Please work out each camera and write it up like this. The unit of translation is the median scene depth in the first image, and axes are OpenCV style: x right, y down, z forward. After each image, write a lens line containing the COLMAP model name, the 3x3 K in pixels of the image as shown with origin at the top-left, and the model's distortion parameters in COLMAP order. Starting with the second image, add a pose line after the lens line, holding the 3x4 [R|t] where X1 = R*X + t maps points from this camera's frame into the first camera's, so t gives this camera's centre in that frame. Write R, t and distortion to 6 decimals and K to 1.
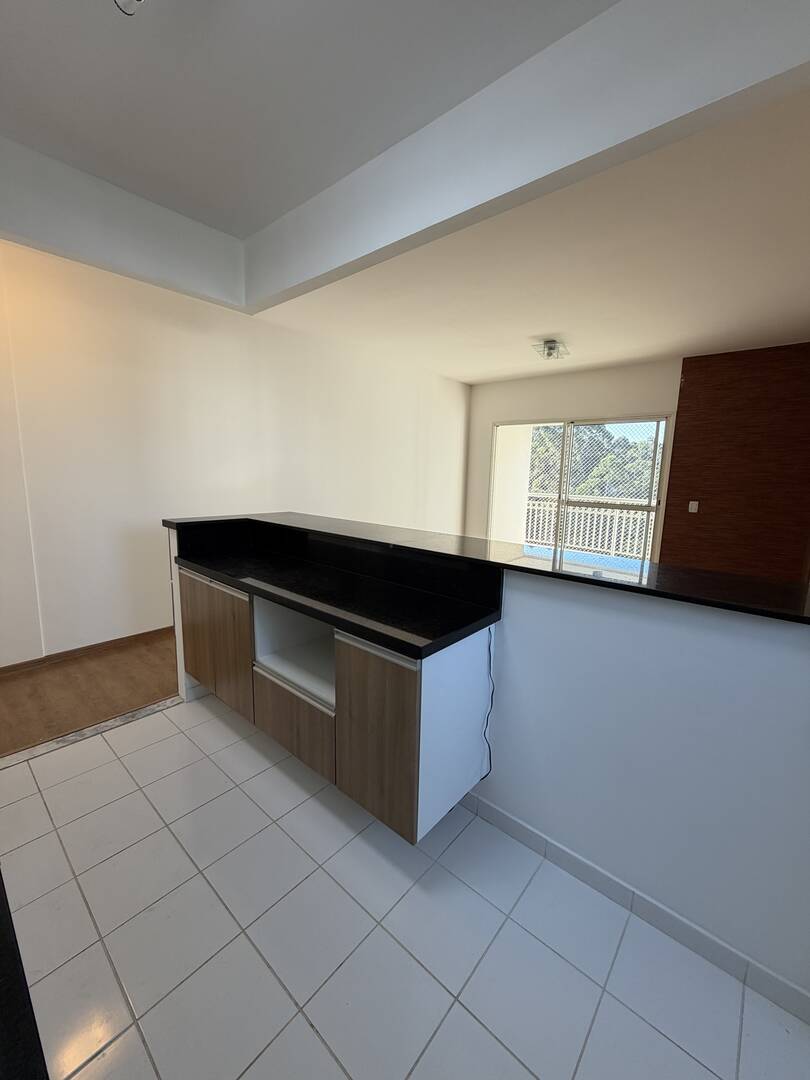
lens RADIAL K [[430.6, 0, 404.9], [0, 430.6, 536.6], [0, 0, 1]] dist [-0.000999, -0.000012]
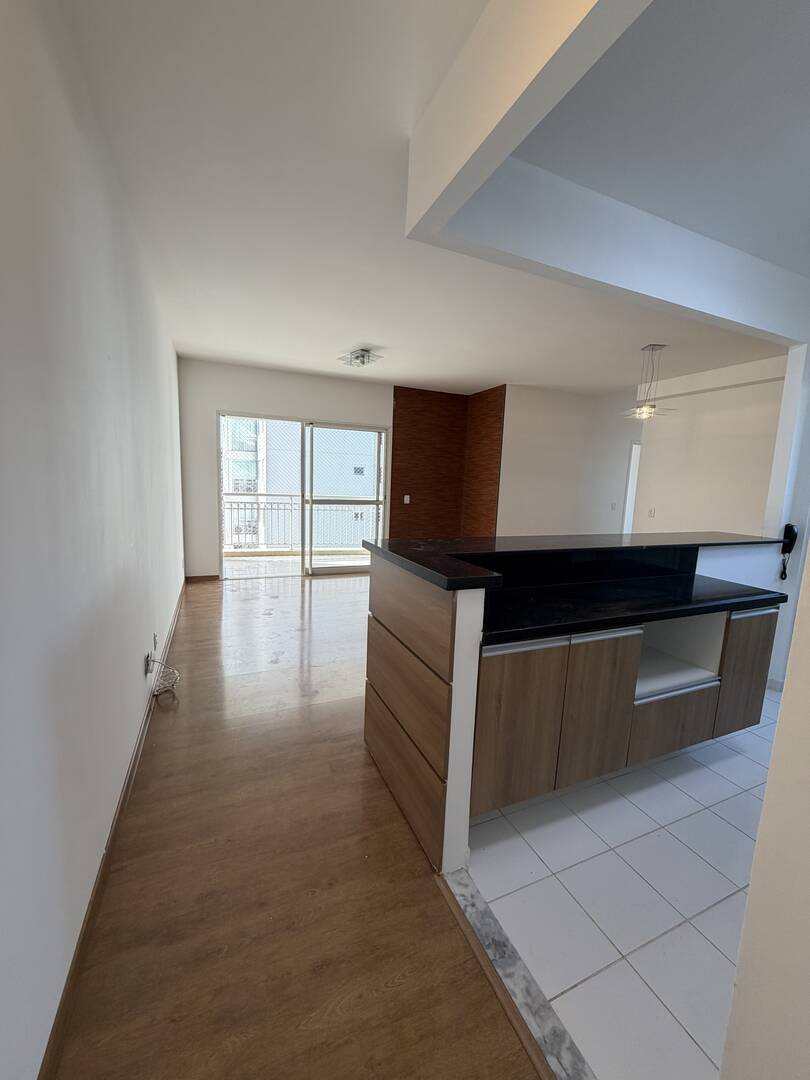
lens RADIAL K [[430.6, 0, 404.9], [0, 430.6, 536.6], [0, 0, 1]] dist [-0.000999, -0.000012]
pose [[0.426683, -0.129437, 0.895091, -0.554436], [0.111239, 0.989702, 0.090092, -0.076346], [-0.897534, 0.061128, 0.436687, 0.423672]]
